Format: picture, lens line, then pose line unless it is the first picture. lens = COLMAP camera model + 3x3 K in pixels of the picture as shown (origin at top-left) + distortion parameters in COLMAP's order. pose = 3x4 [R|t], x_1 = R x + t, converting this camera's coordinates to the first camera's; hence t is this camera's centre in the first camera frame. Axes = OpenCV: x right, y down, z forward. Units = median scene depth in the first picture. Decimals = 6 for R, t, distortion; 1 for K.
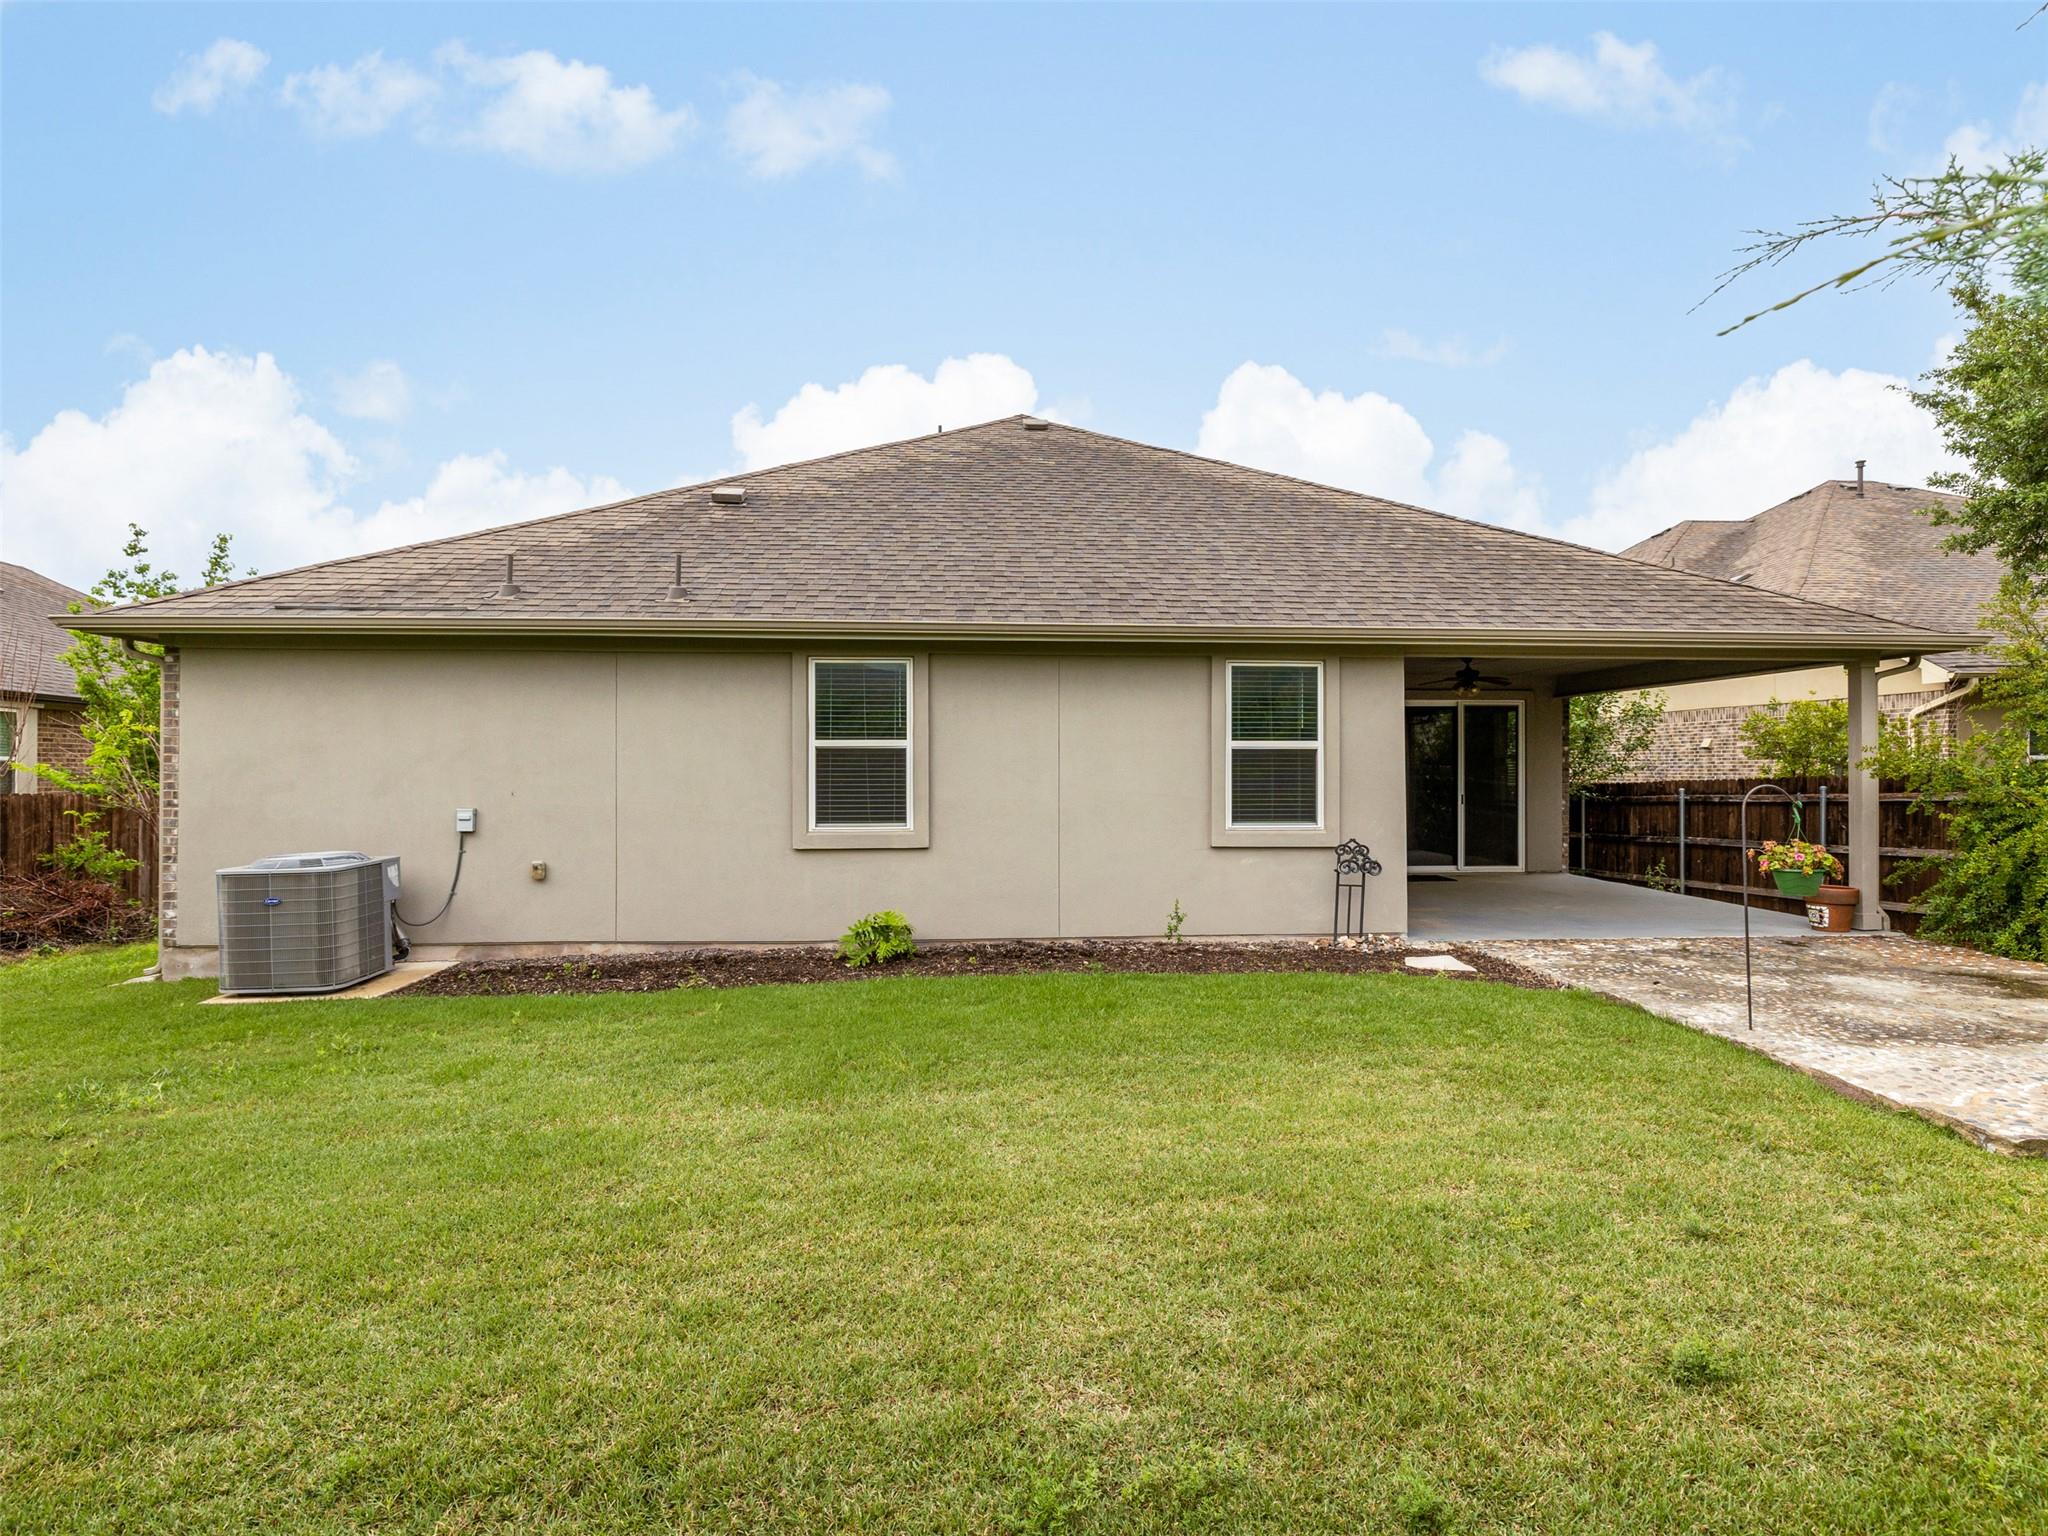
lens RADIAL K [[961.5, 0, 962.0], [0, 961.5, 769.5], [0, 0, 1]] dist [-0.000628, -0.000103]
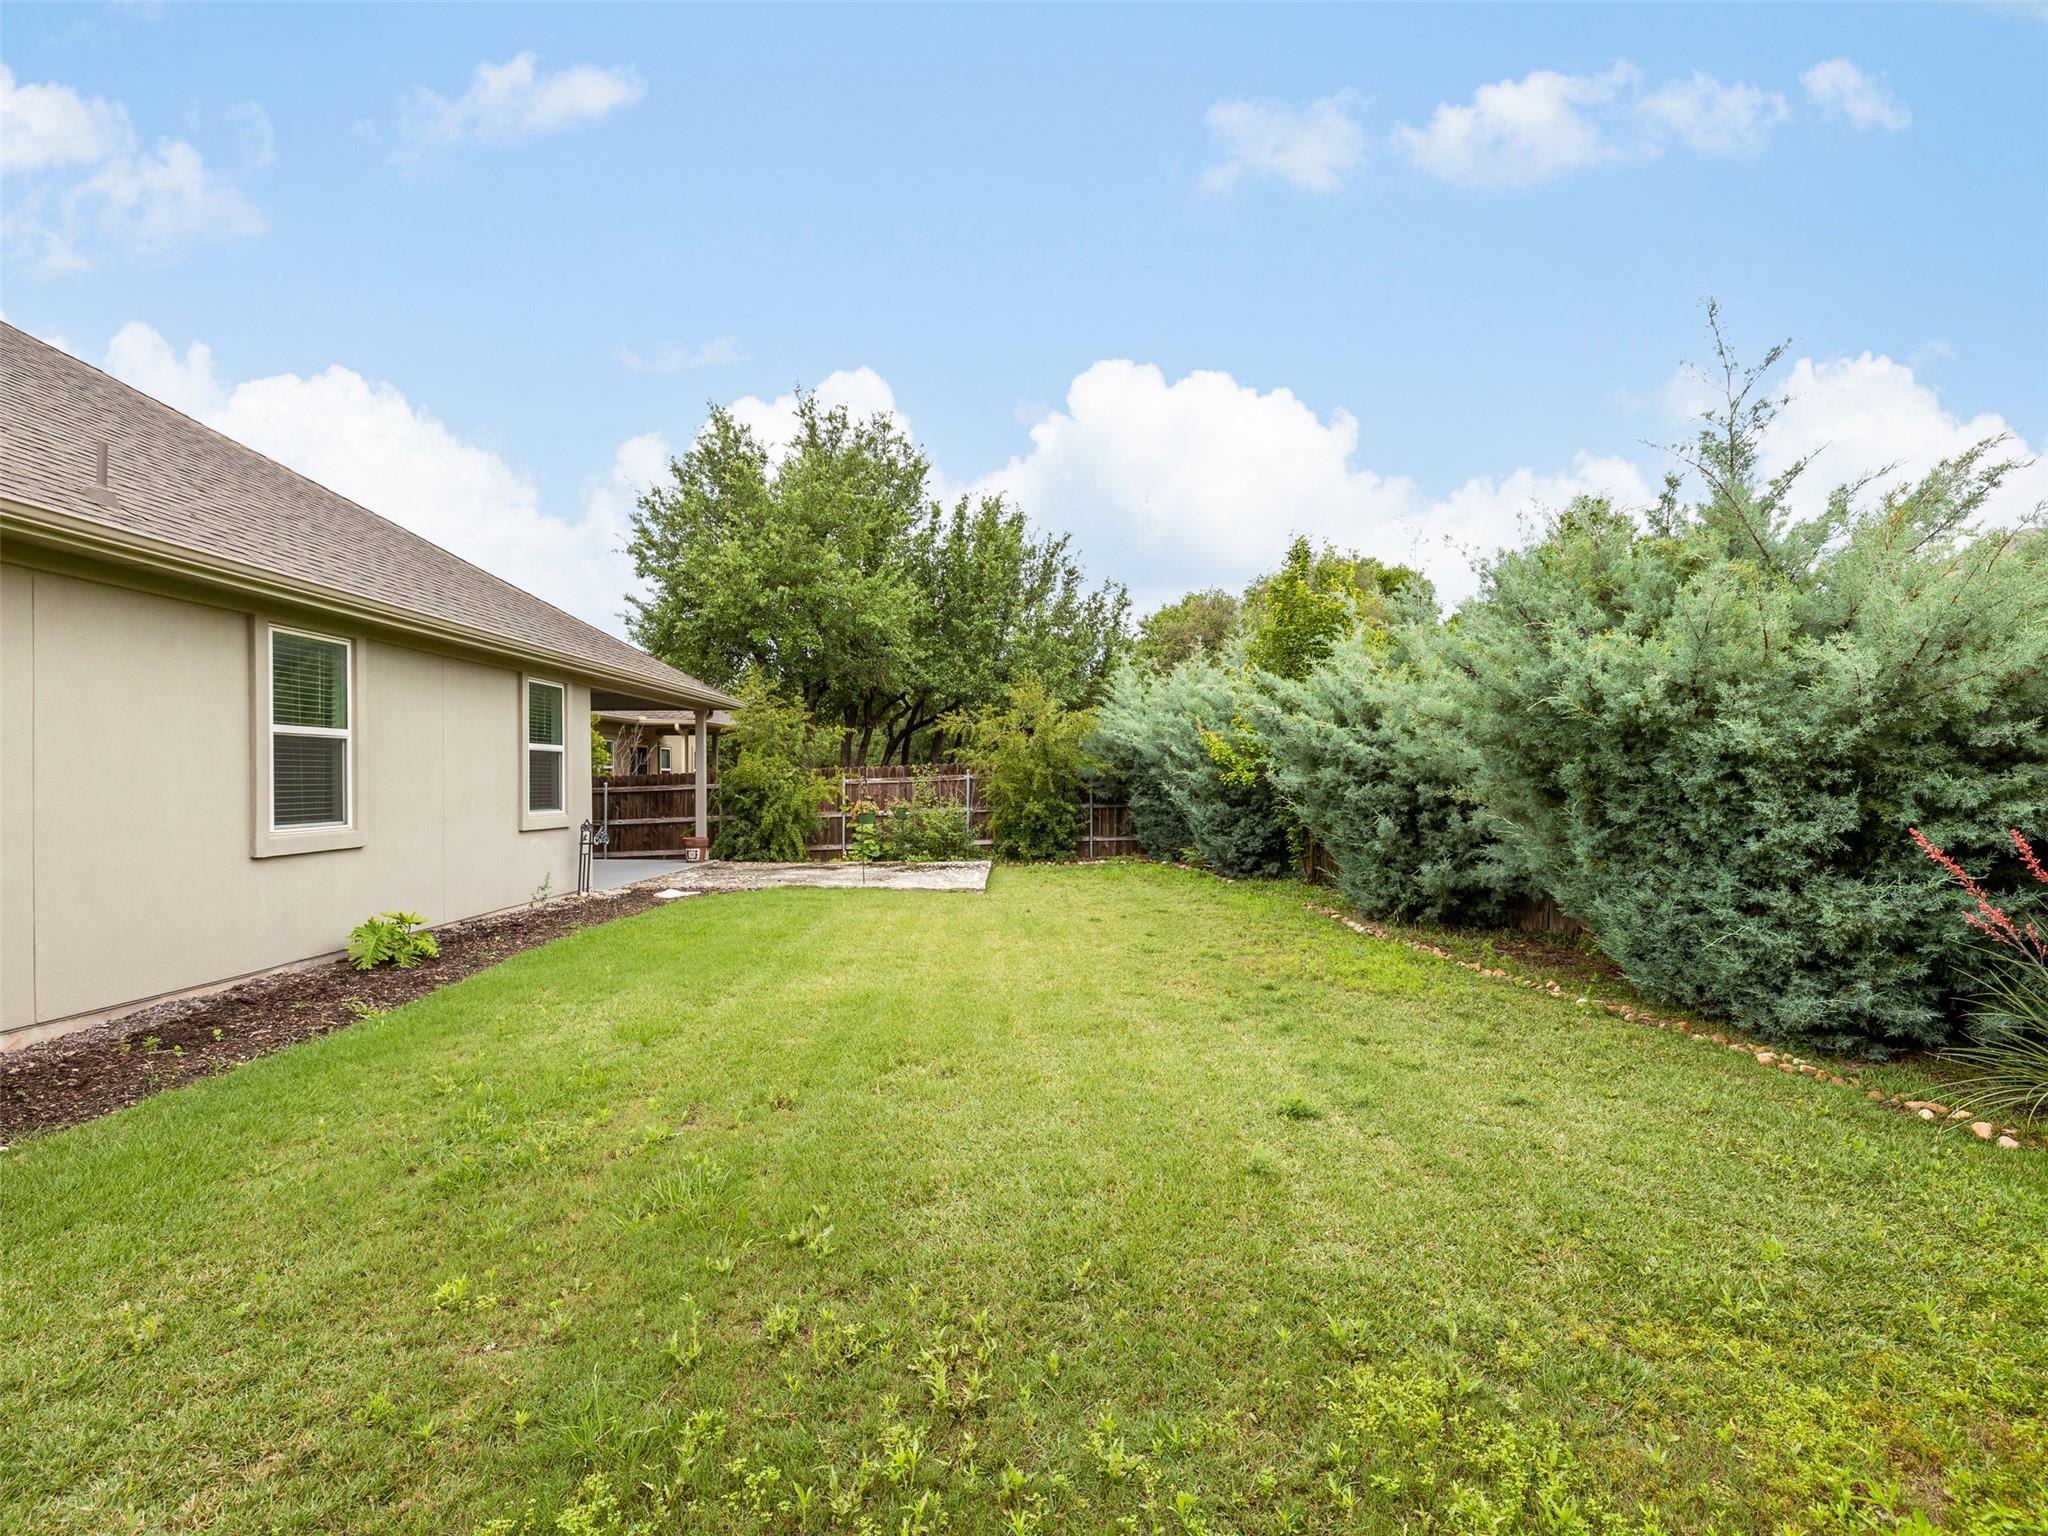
lens RADIAL K [[1013.3, 0, 1029.3], [0, 1013.3, 783.3], [0, 0, 1]] dist [0.001844, 0.000325]
pose [[0.054156, -0.002797, 0.998529, -0.983516], [-0.009777, 0.999947, 0.003331, 0.010683], [-0.998485, -0.009943, 0.054125, 0.302183]]
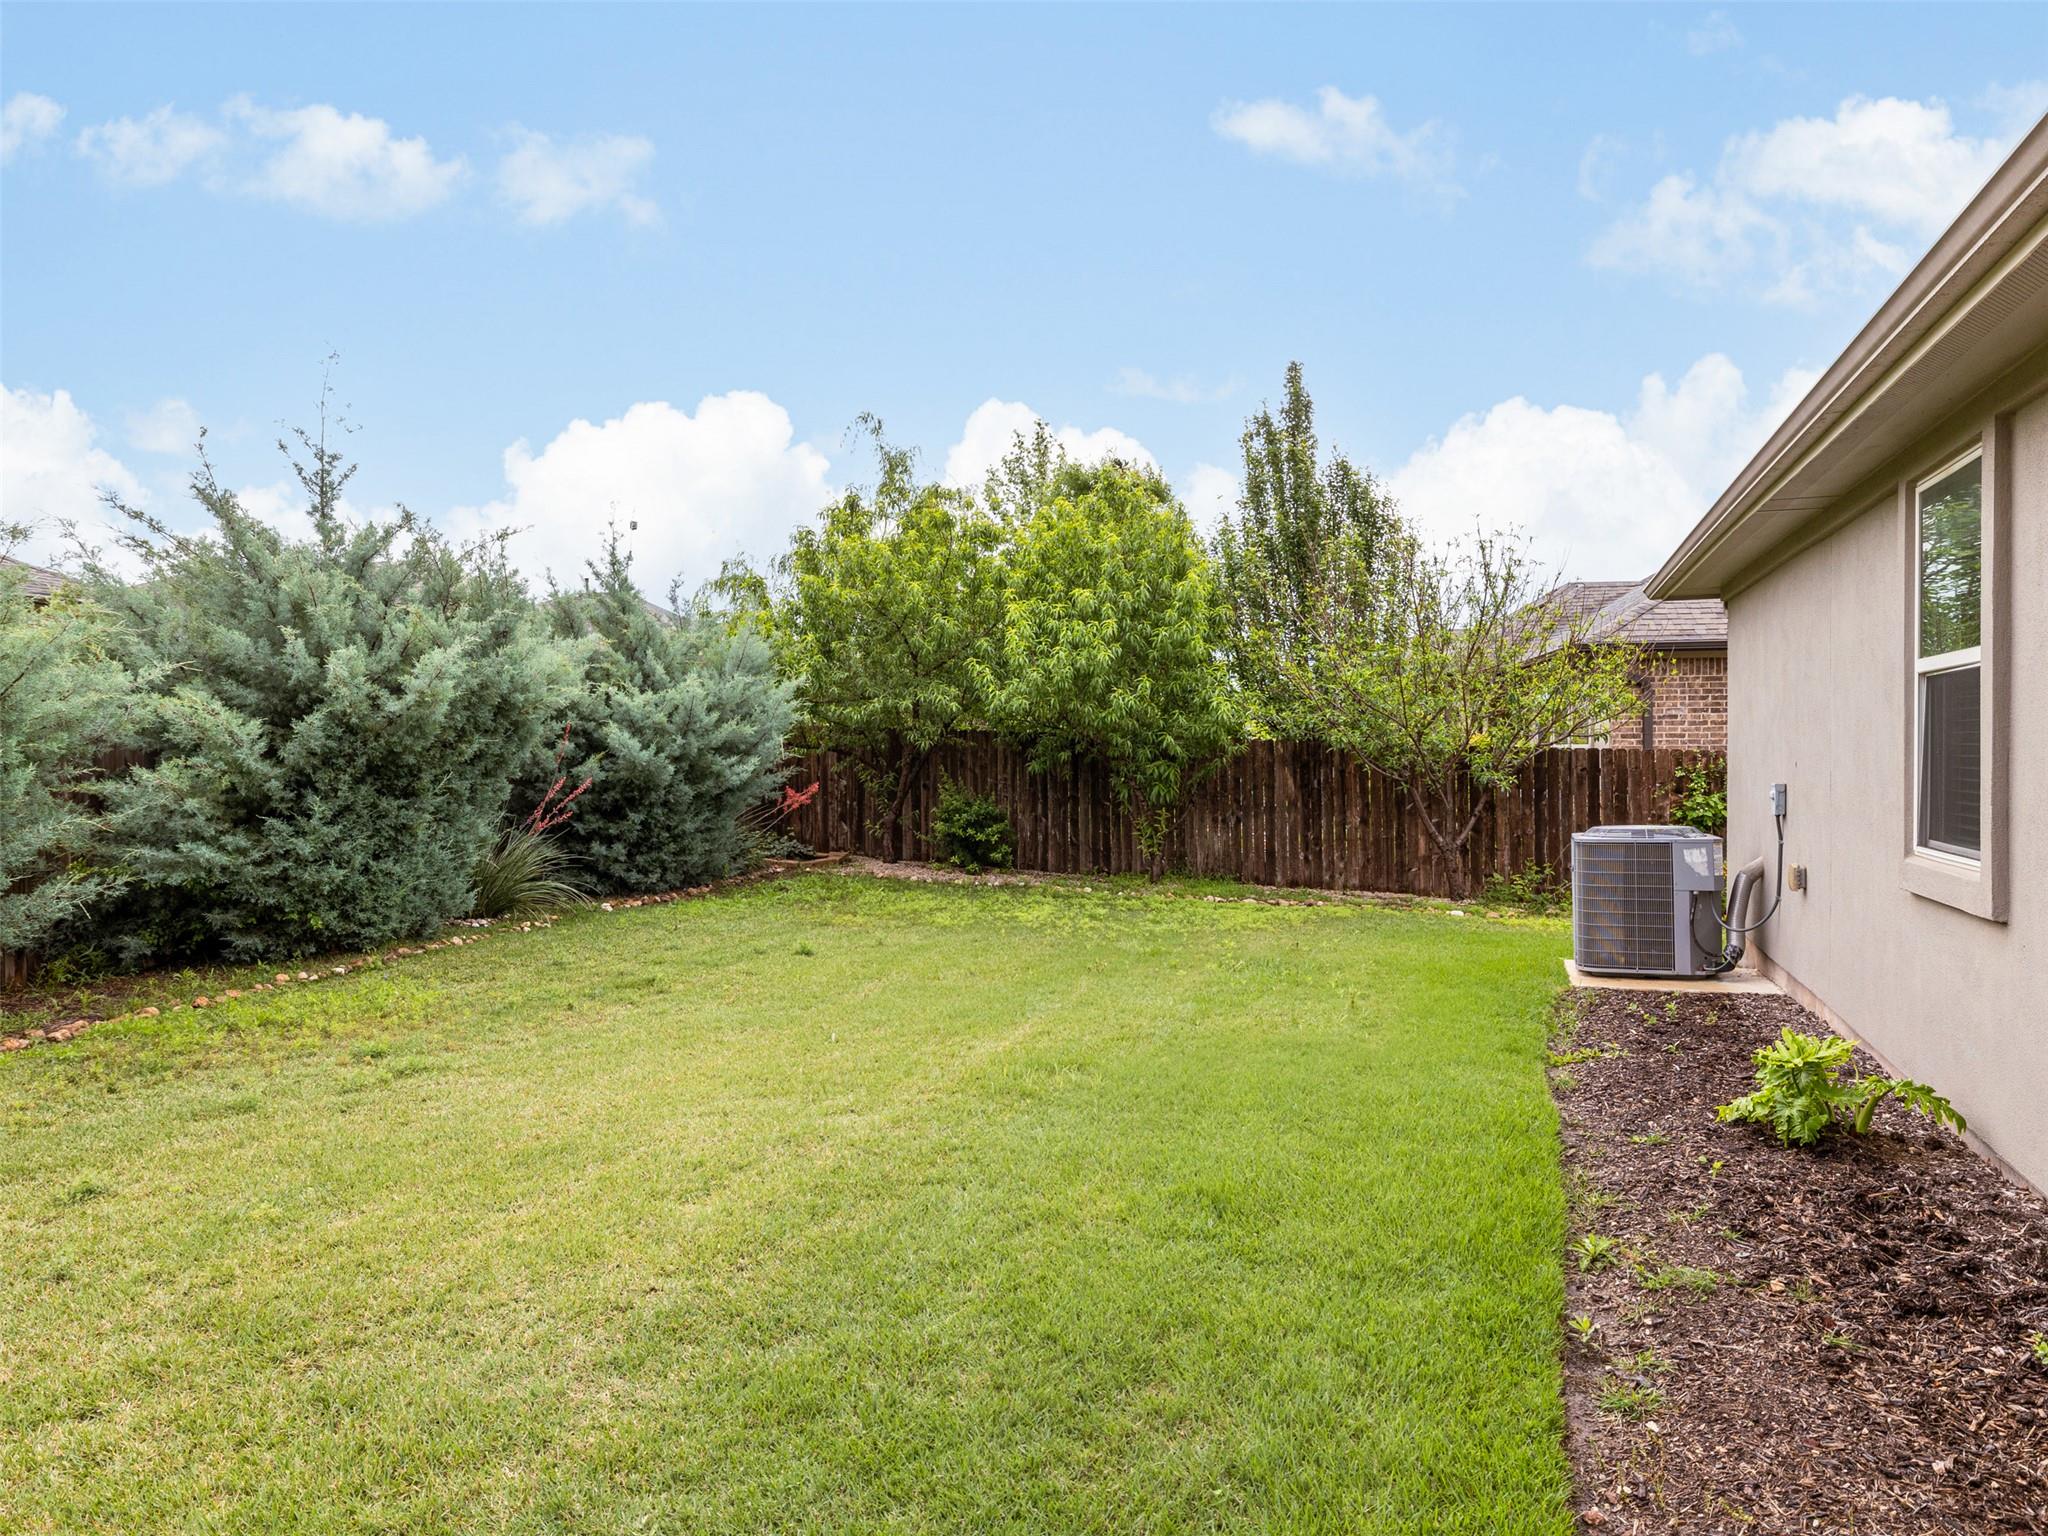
lens RADIAL K [[1299.4, 0, 1024.0], [0, 1299.4, 768.0], [0, 0, 1]] dist [0.012669, -0.000091]
pose [[-0.409192, 0.017314, -0.912284, 0.601482], [0.012344, 0.999833, 0.013439, 0.008213], [0.912365, -0.005763, -0.409338, 0.858612]]
